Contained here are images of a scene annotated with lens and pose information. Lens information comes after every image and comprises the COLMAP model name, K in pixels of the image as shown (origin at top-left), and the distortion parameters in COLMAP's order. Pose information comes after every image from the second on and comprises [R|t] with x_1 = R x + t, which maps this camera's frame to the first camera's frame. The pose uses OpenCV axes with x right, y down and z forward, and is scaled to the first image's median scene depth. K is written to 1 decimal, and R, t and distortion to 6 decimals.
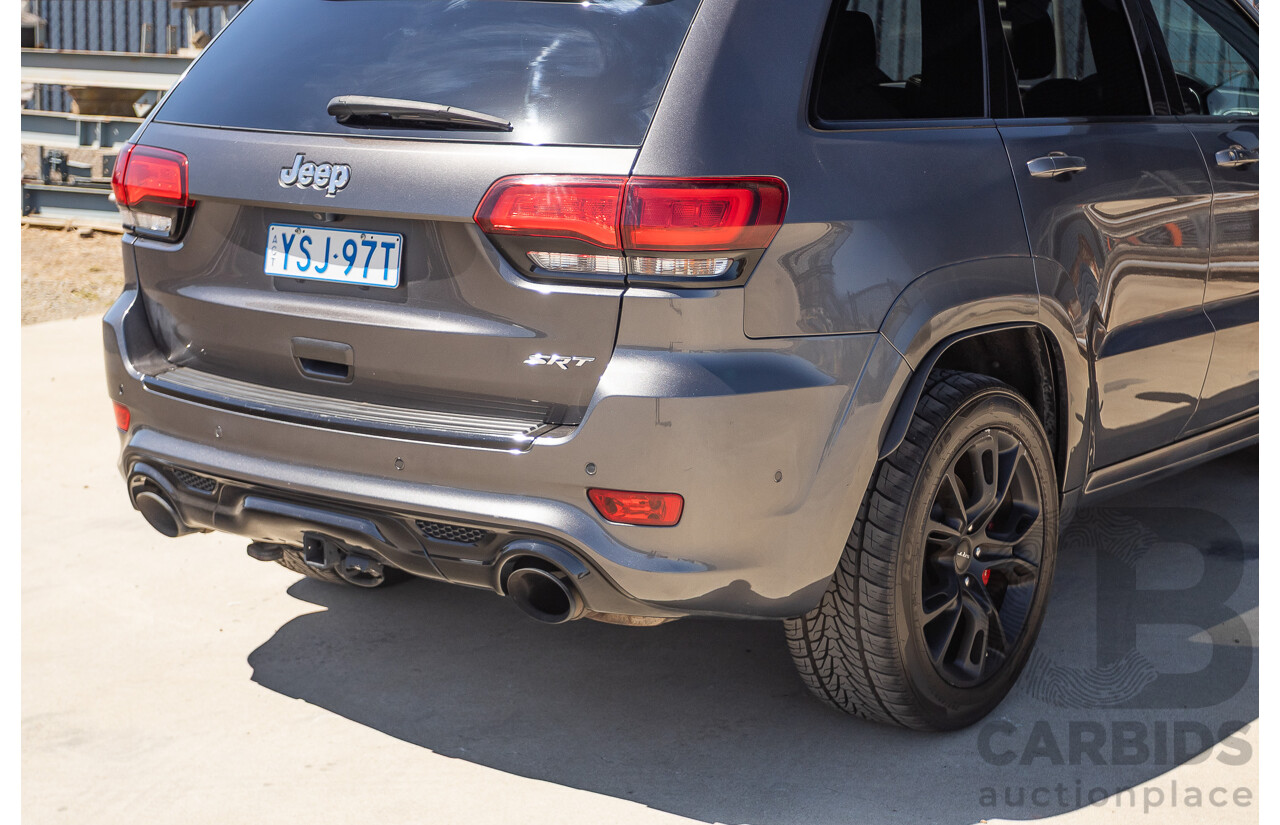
lens RADIAL K [[2133.7, 0, 641.6], [0, 2133.7, 408.4], [0, 0, 1]] dist [-0.032108, 0.000000]
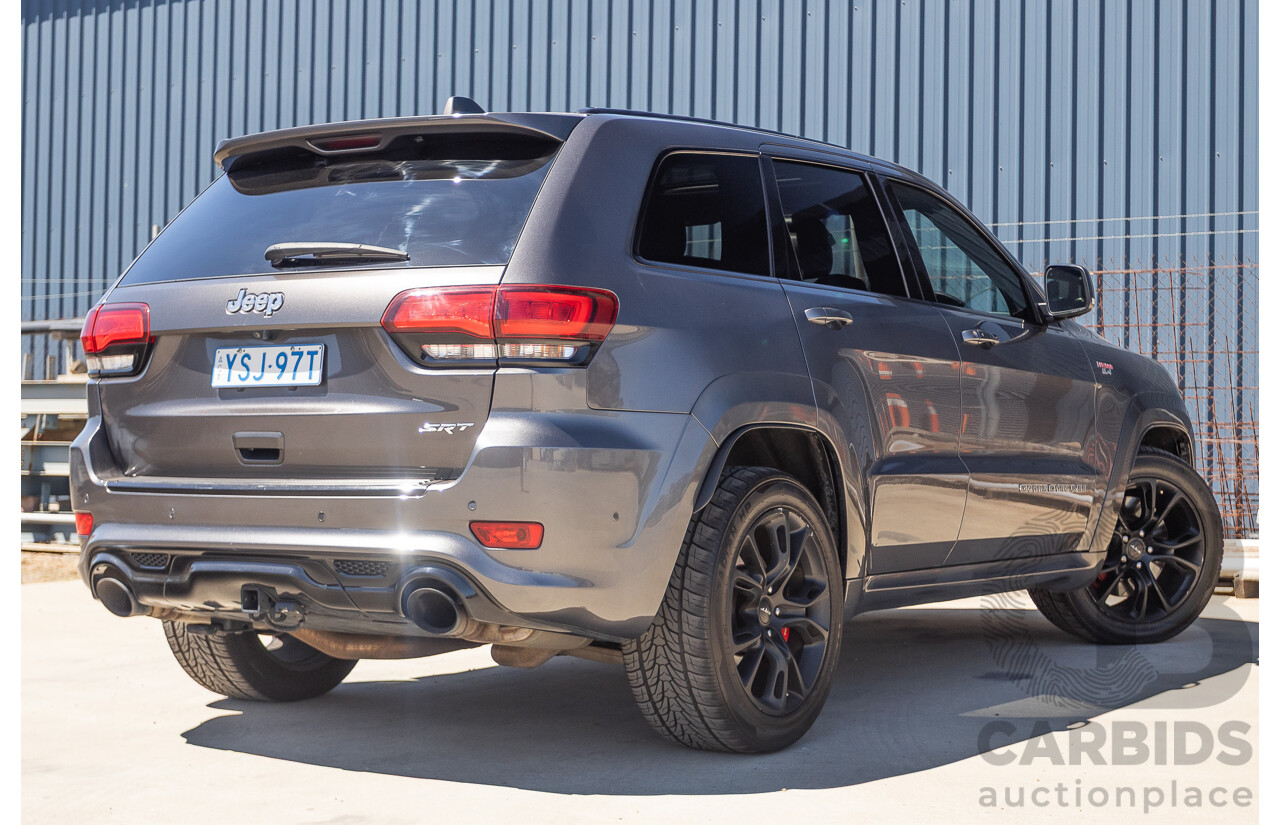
lens RADIAL K [[2198.3, 0, 643.1], [0, 2198.3, 408.7], [0, 0, 1]] dist [-0.028438, 0.000000]
pose [[0.997248, -0.011876, 0.073175, -0.015826], [0.025721, 0.981195, -0.191299, 0.212265], [-0.069527, 0.192655, 0.978800, -0.309421]]
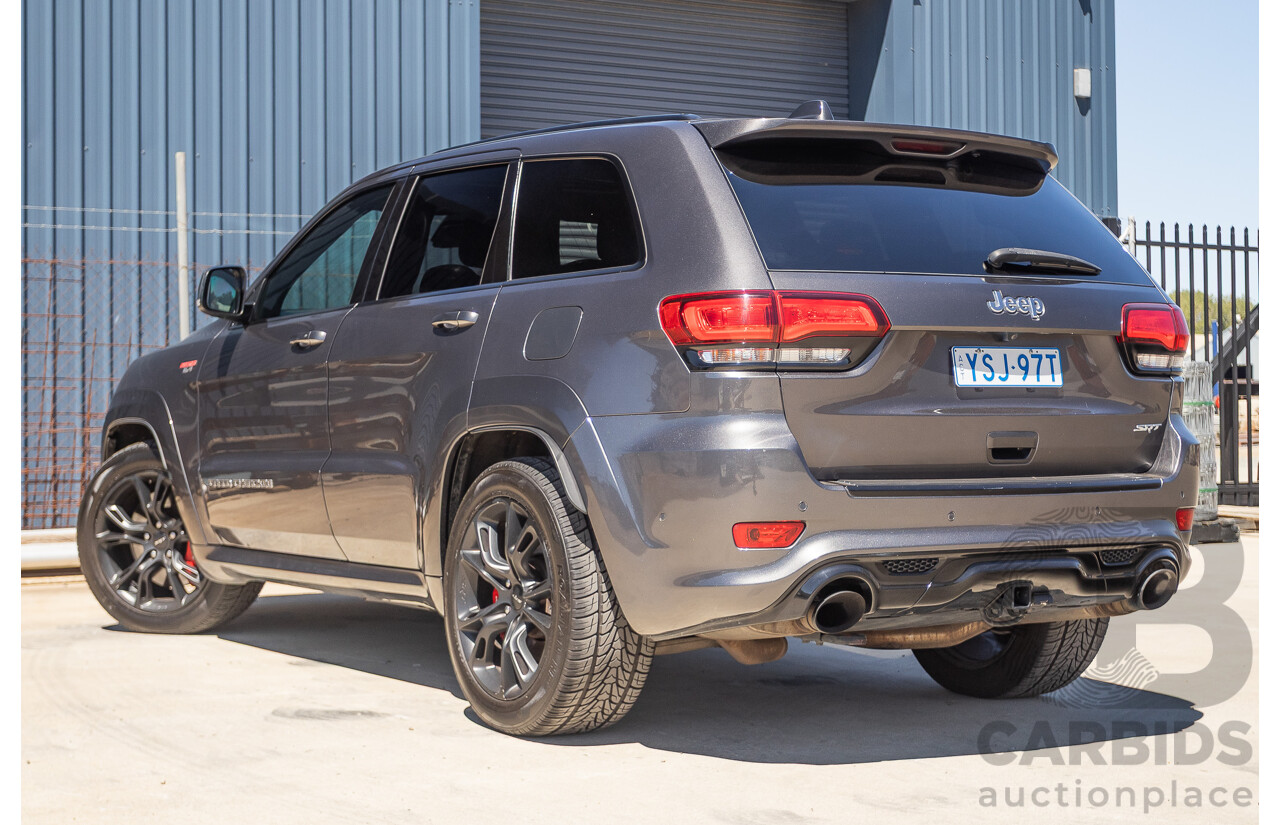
lens RADIAL K [[2198.3, 0, 639.2], [0, 2198.3, 403.9], [0, 0, 1]] dist [-0.028438, 0.000000]
pose [[0.343718, -0.020625, 0.938847, -1.485733], [0.169147, 0.984767, -0.040291, -0.033418], [-0.923714, 0.172652, 0.341970, 0.747188]]
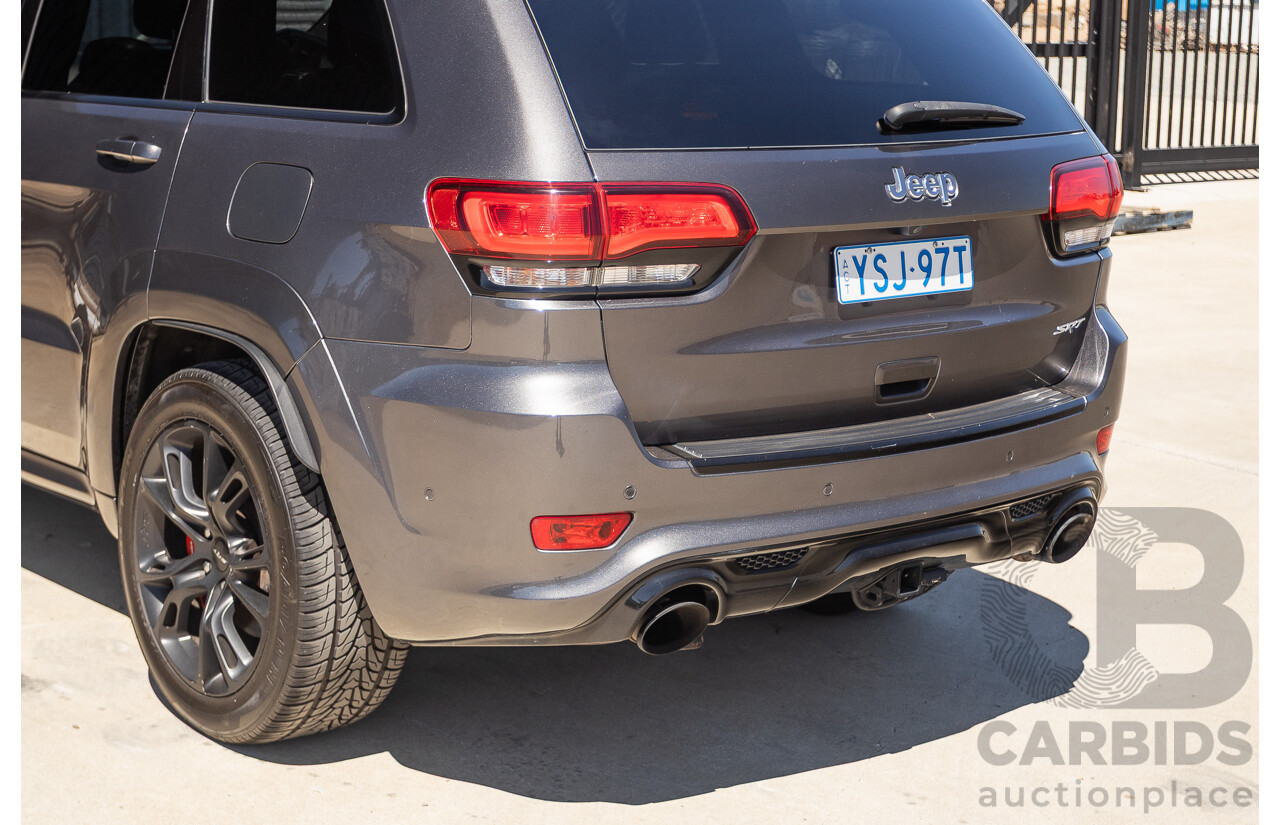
lens RADIAL K [[2291.2, 0, 635.0], [0, 2291.2, 408.8], [0, 0, 1]] dist [-0.059591, 0.000000]
pose [[0.220675, -0.197687, 0.955103, -1.154522], [0.147069, 0.974792, 0.167783, -0.199474], [-0.964196, 0.103440, 0.244186, 0.868635]]
